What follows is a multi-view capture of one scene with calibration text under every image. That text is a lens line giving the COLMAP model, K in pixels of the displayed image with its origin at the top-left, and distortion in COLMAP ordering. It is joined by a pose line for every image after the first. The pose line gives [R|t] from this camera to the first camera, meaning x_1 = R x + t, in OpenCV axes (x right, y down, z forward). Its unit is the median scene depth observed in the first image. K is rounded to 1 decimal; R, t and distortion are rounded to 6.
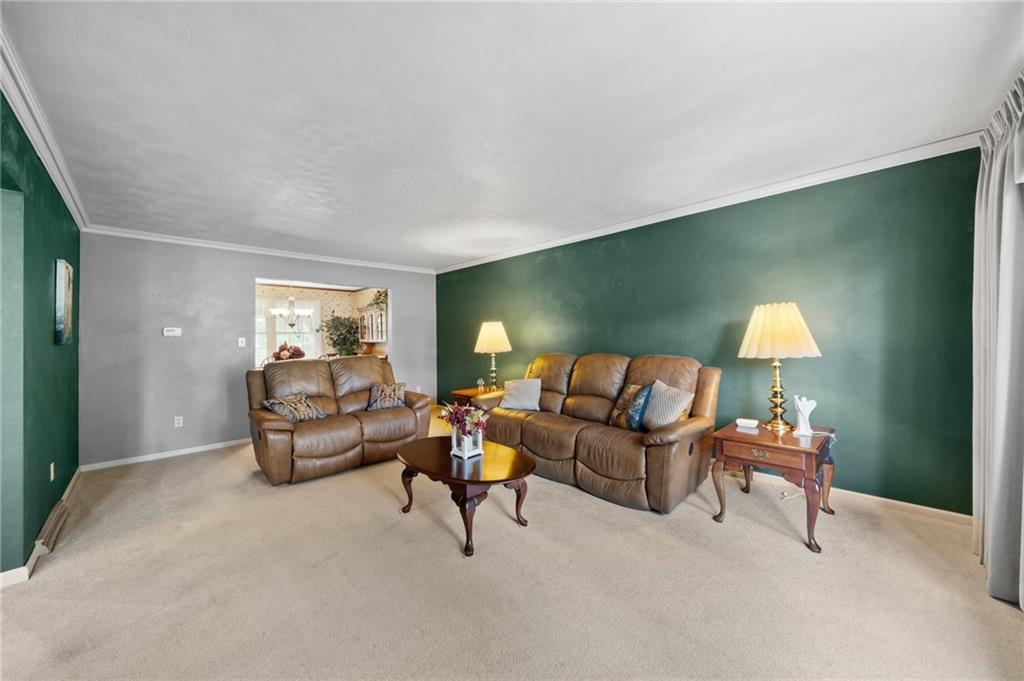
lens RADIAL K [[370.6, 0, 530.4], [0, 370.6, 350.8], [0, 0, 1]] dist [-0.005758, -0.000028]
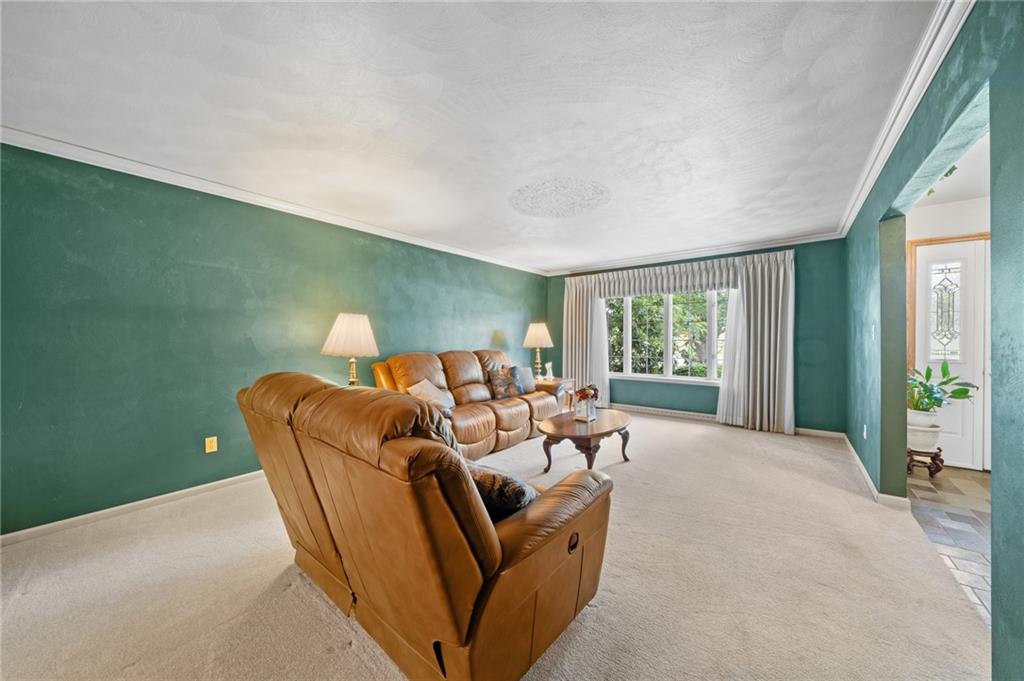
lens RADIAL K [[352.3, 0, 508.0], [0, 352.3, 343.2], [0, 0, 1]] dist [-0.006650, 0.000077]
pose [[-0.085050, 0.002054, 0.996375, -1.035662], [0.041665, 0.999131, 0.001497, -0.013895], [-0.995505, 0.041641, -0.085062, 0.998670]]
